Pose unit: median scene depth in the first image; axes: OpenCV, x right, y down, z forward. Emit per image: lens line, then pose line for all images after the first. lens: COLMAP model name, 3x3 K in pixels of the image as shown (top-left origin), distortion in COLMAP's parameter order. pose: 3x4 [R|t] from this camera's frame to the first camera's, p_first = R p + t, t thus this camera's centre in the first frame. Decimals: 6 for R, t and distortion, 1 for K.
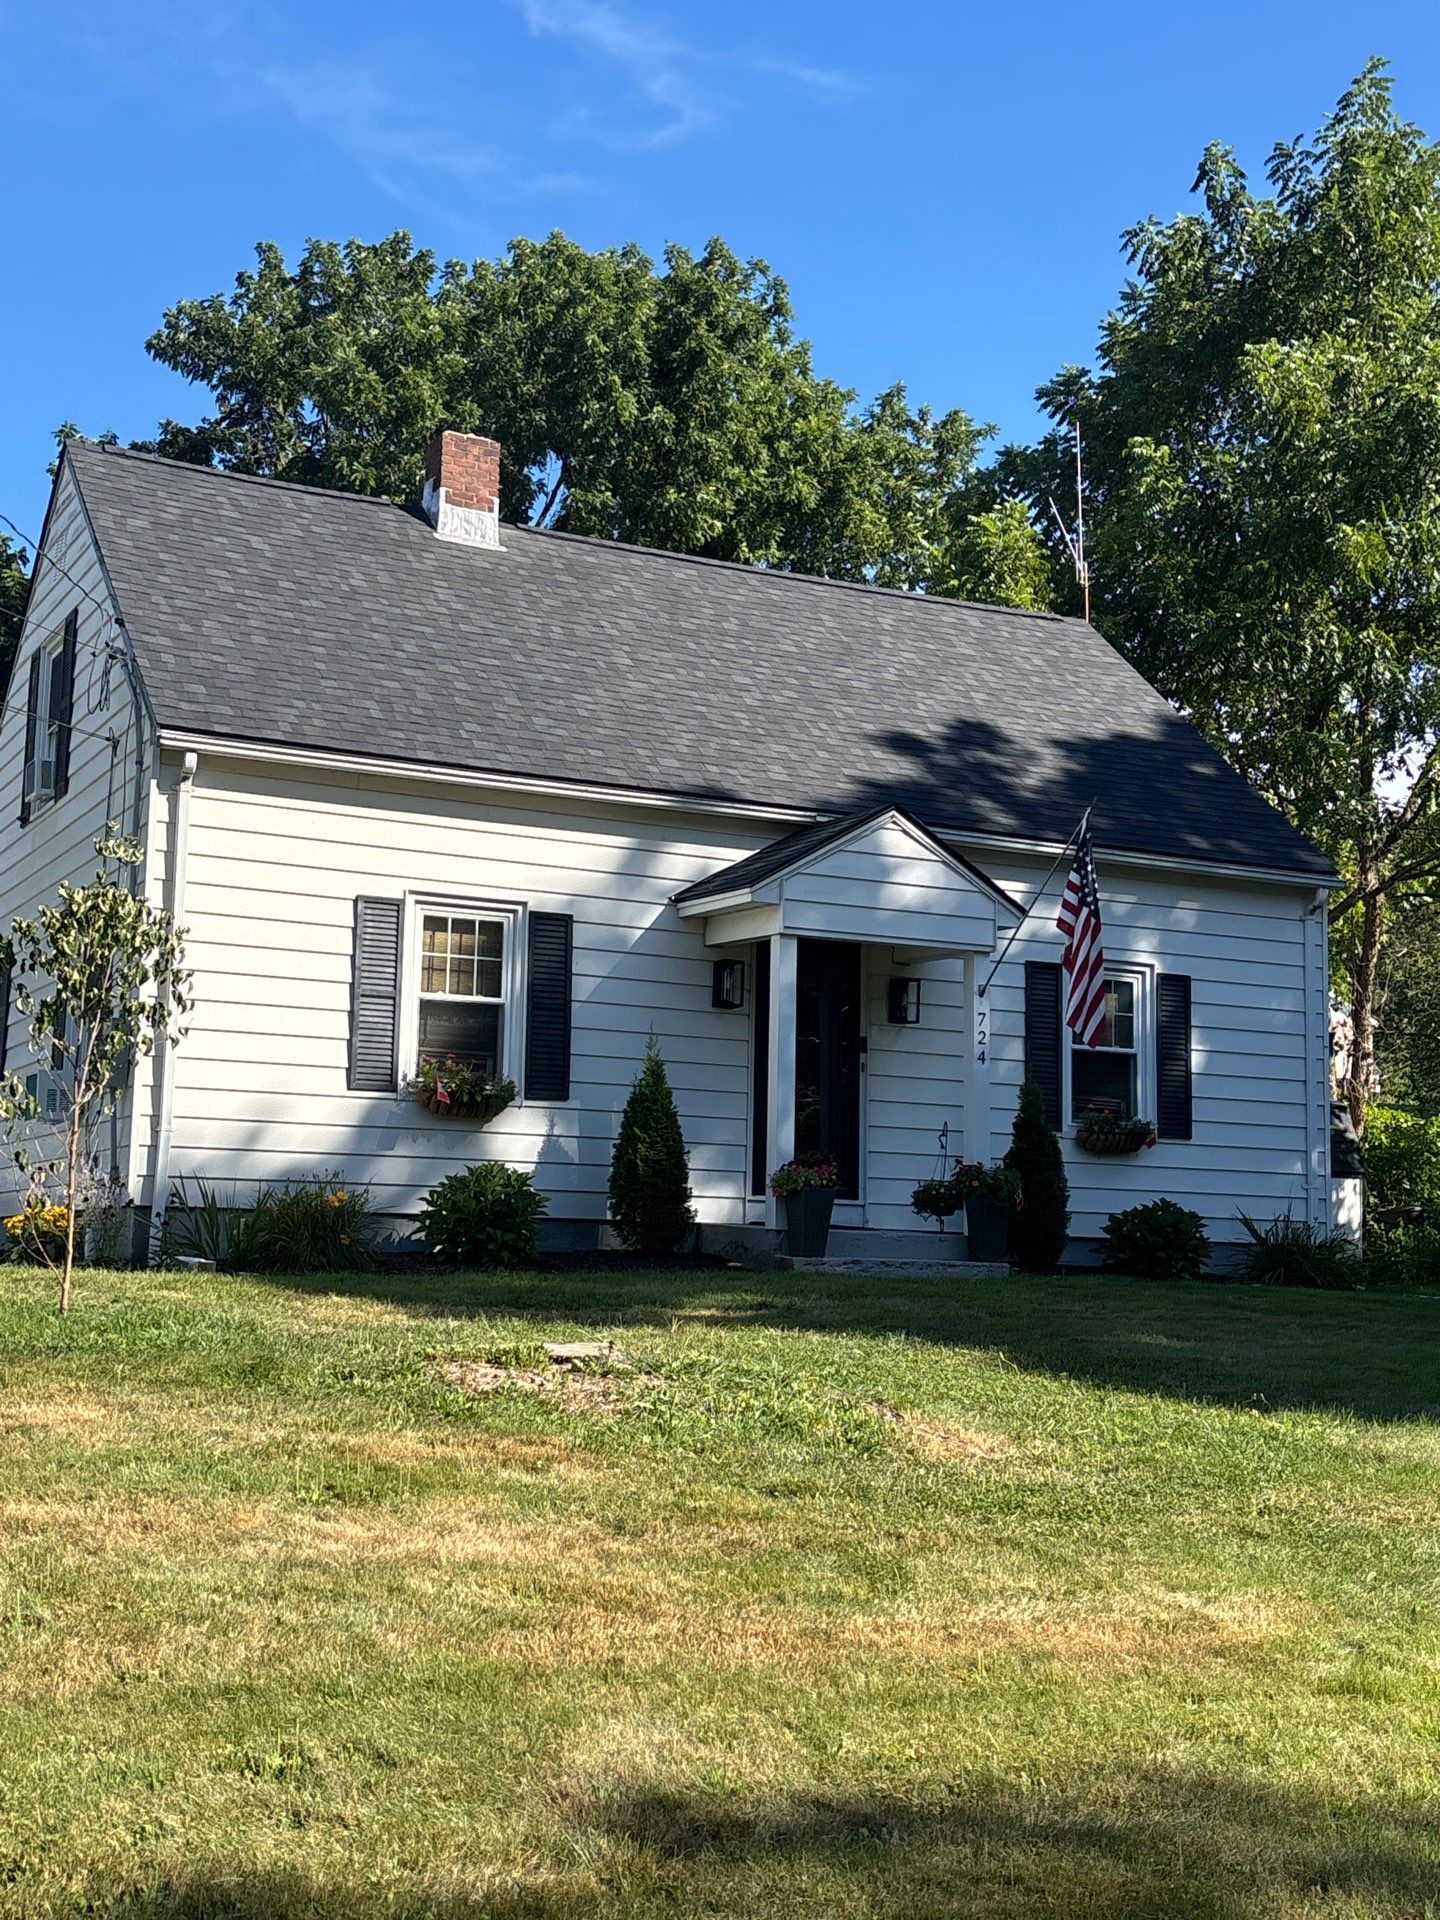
lens RADIAL K [[2331.9, 0, 783.1], [0, 2331.9, 959.2], [0, 0, 1]] dist [-0.023468, -0.020849]
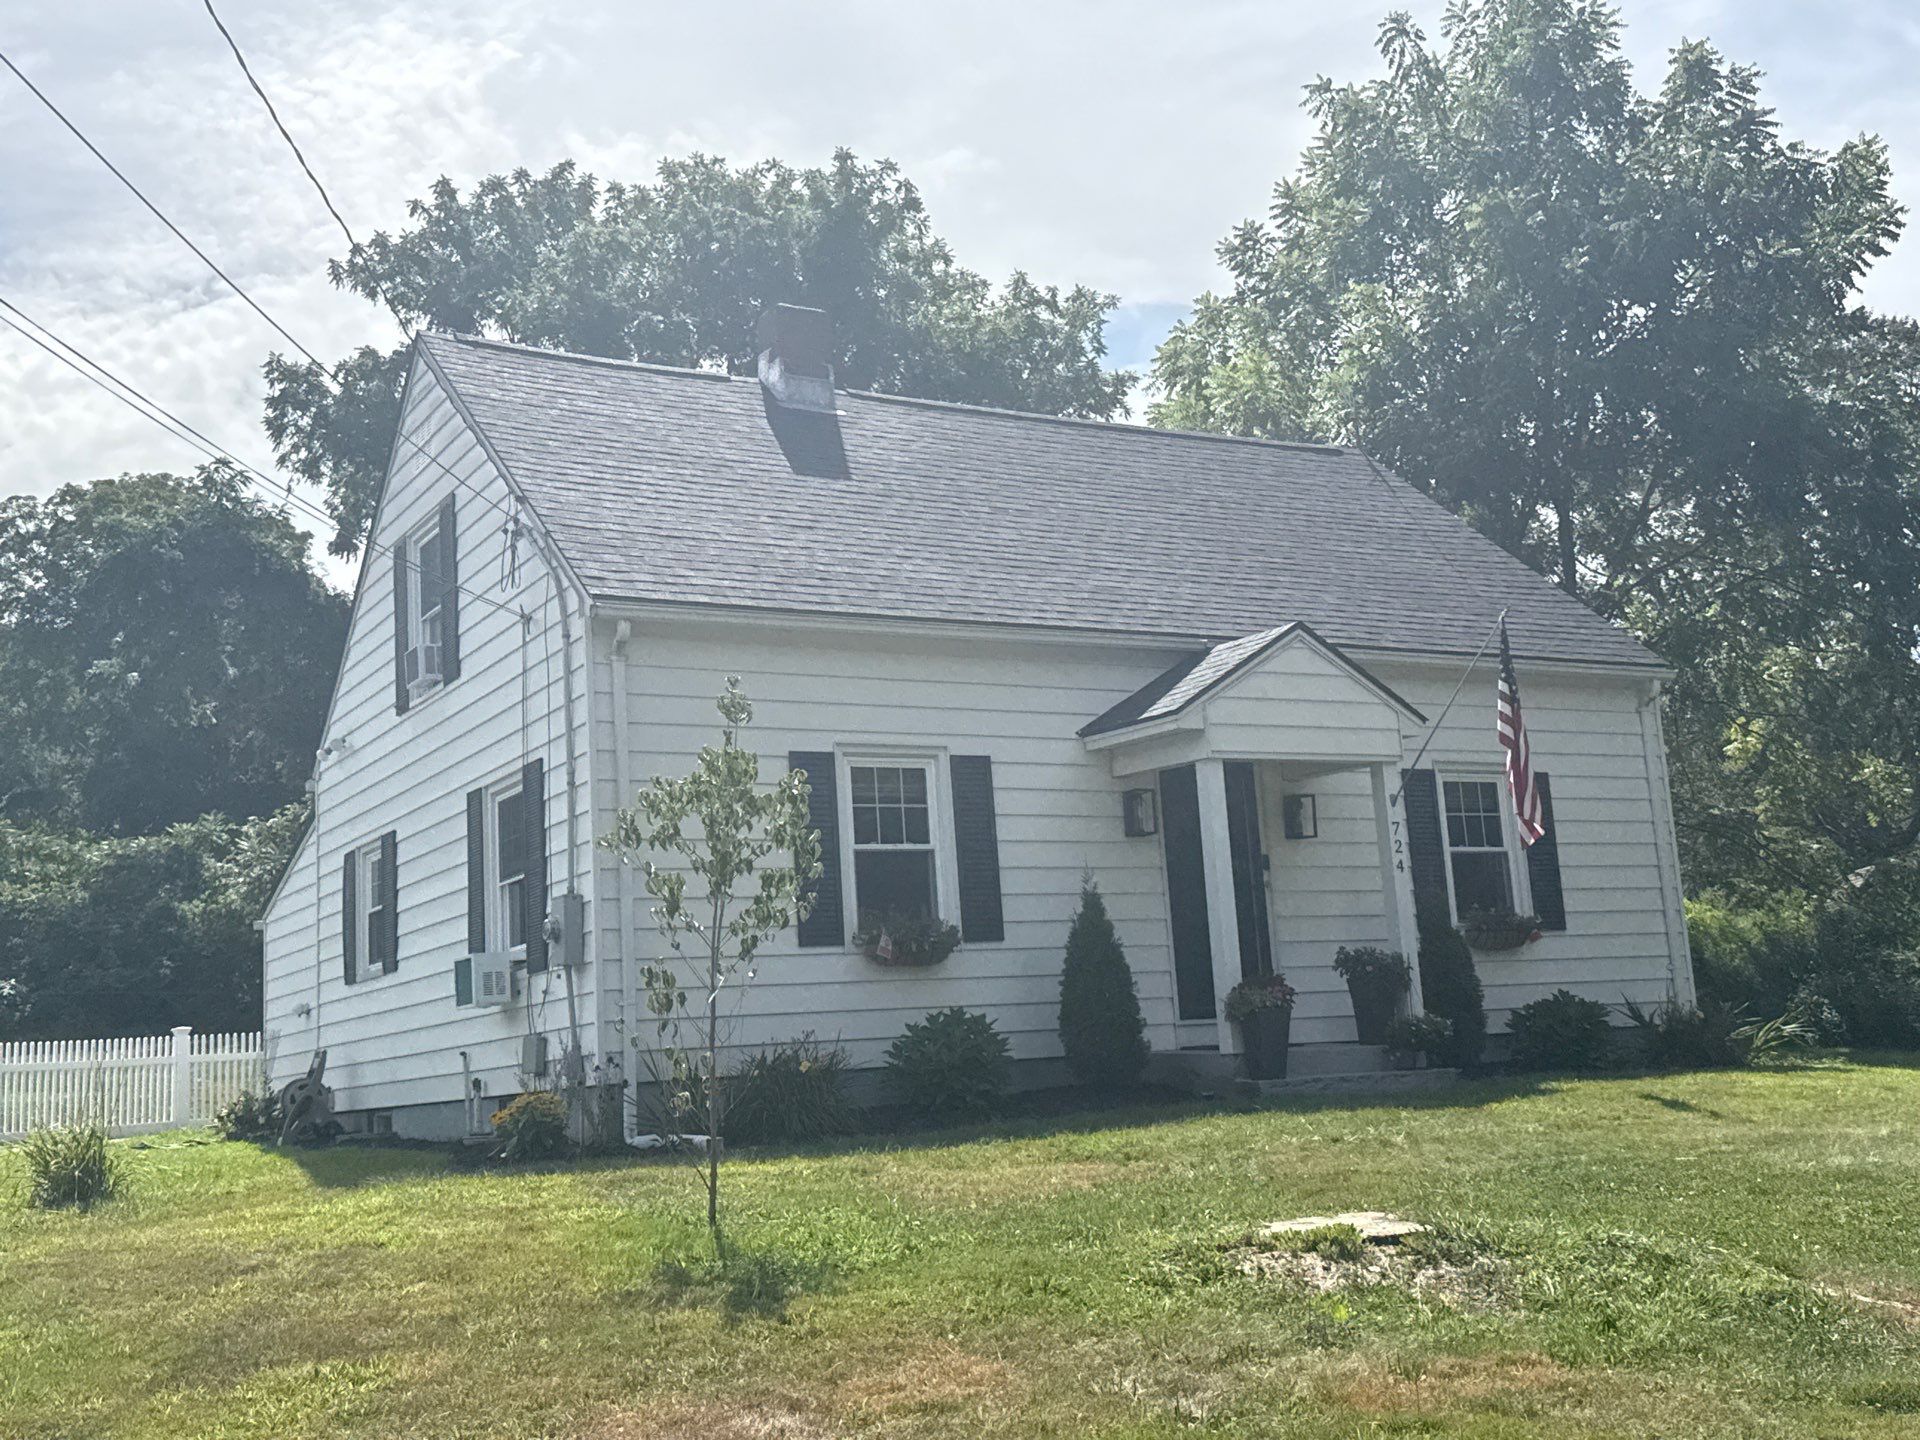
lens RADIAL K [[2075.4, 0, 960.0], [0, 2075.4, 720.0], [0, 0, 1]] dist [0.000089, 0.002340]
pose [[0.996392, -0.076079, 0.037628, -0.131303], [0.077382, 0.996405, -0.034481, -0.004591], [-0.034869, 0.037269, 0.998697, 0.098977]]
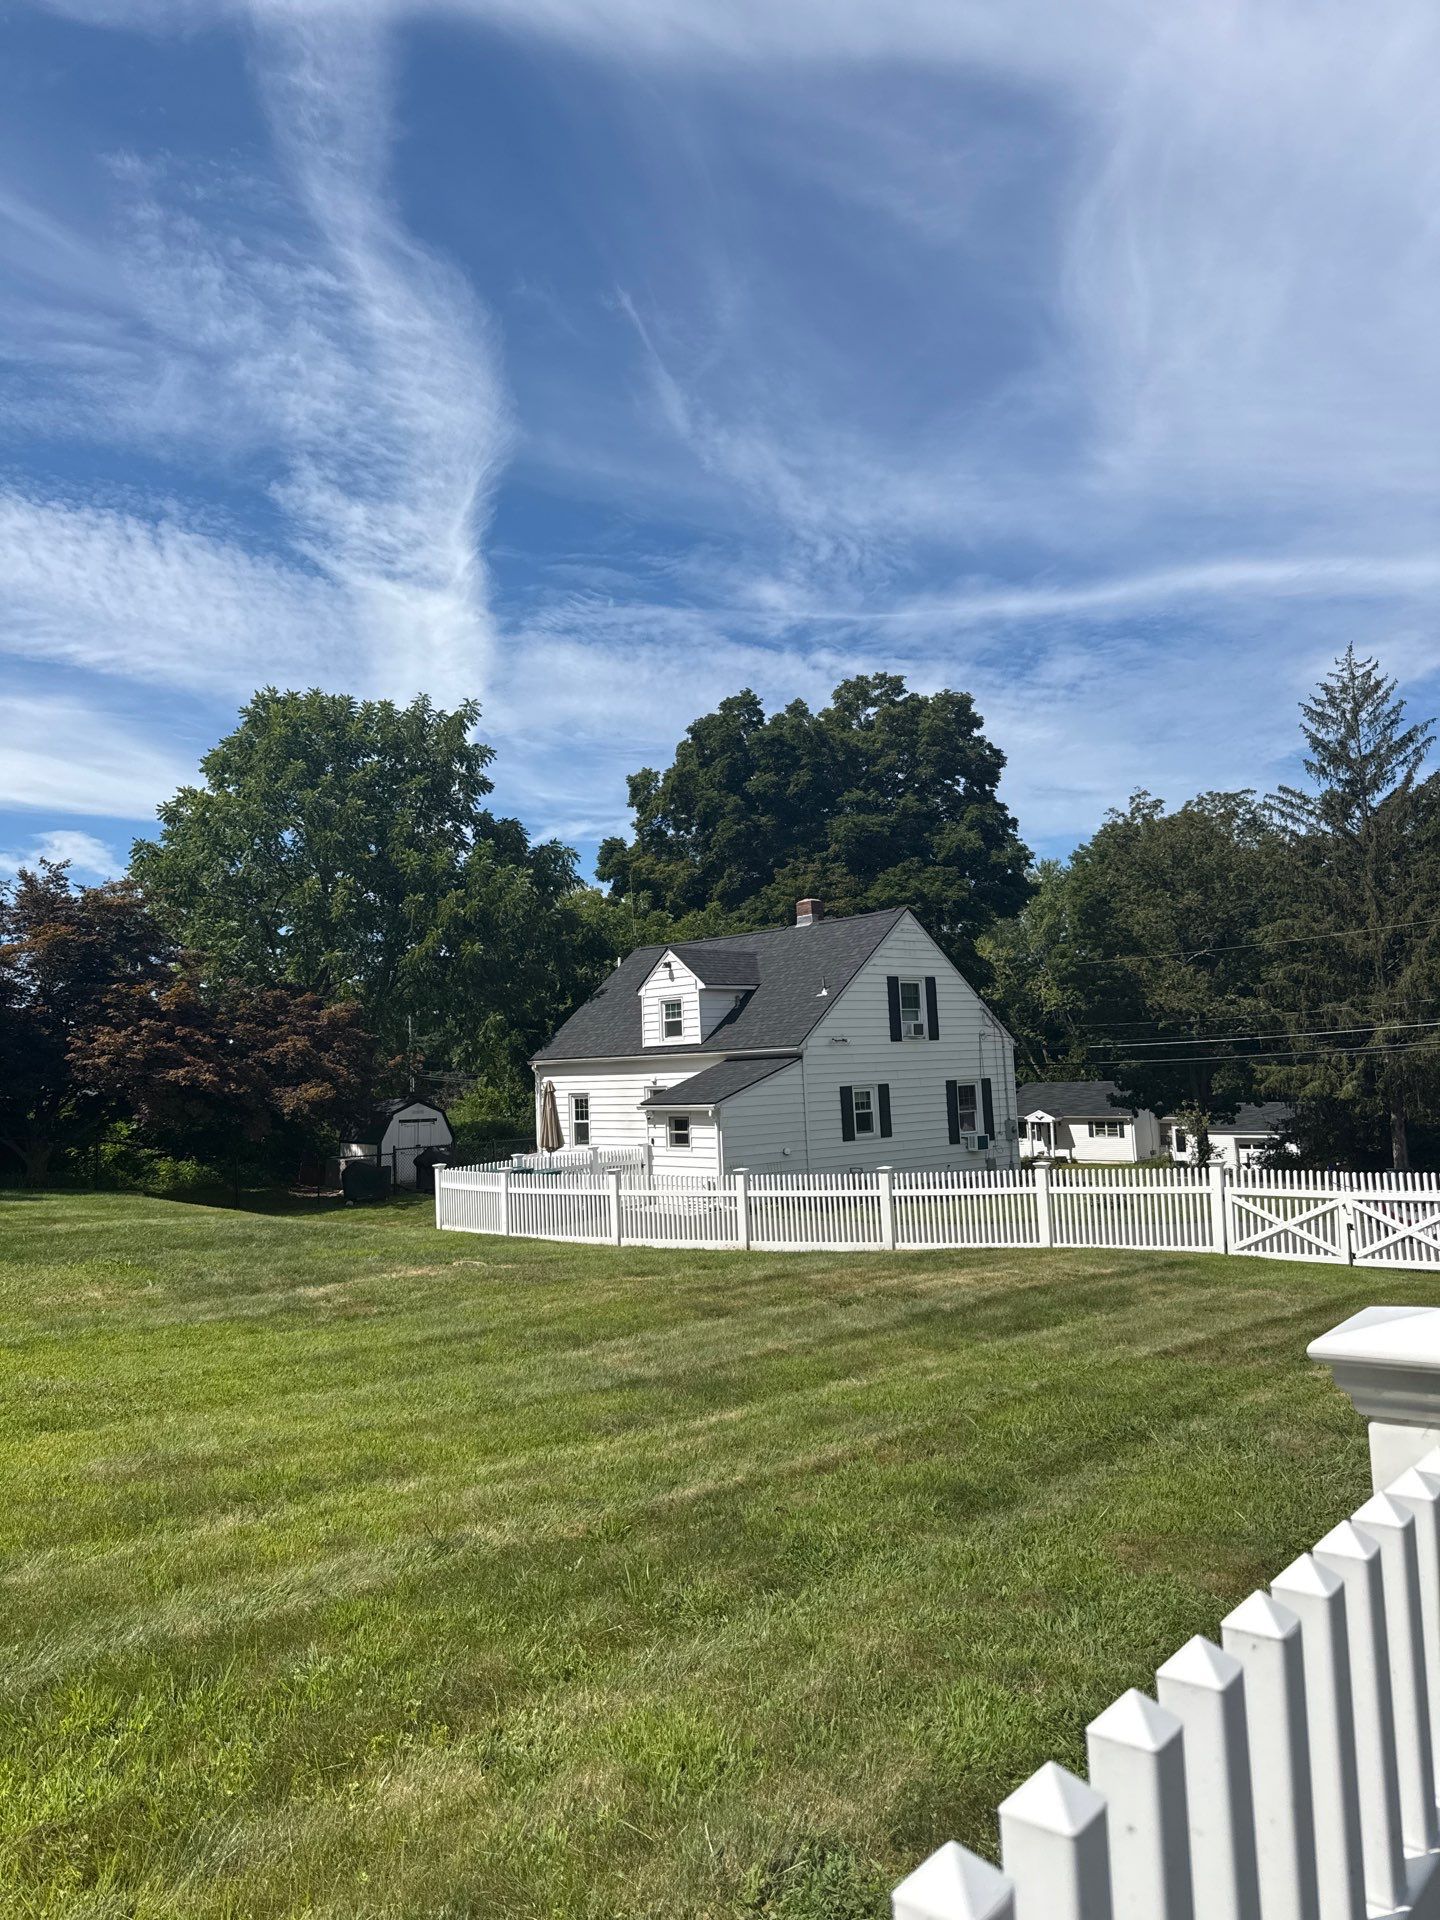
lens RADIAL K [[1363.1, 0, 710.7], [0, 1363.1, 961.7], [0, 0, 1]] dist [0.091384, -0.000575]
pose [[-0.203388, 0.068314, 0.976712, -2.046130], [-0.097769, 0.991160, -0.089683, 0.017289], [-0.974205, -0.113733, -0.194911, 1.691467]]
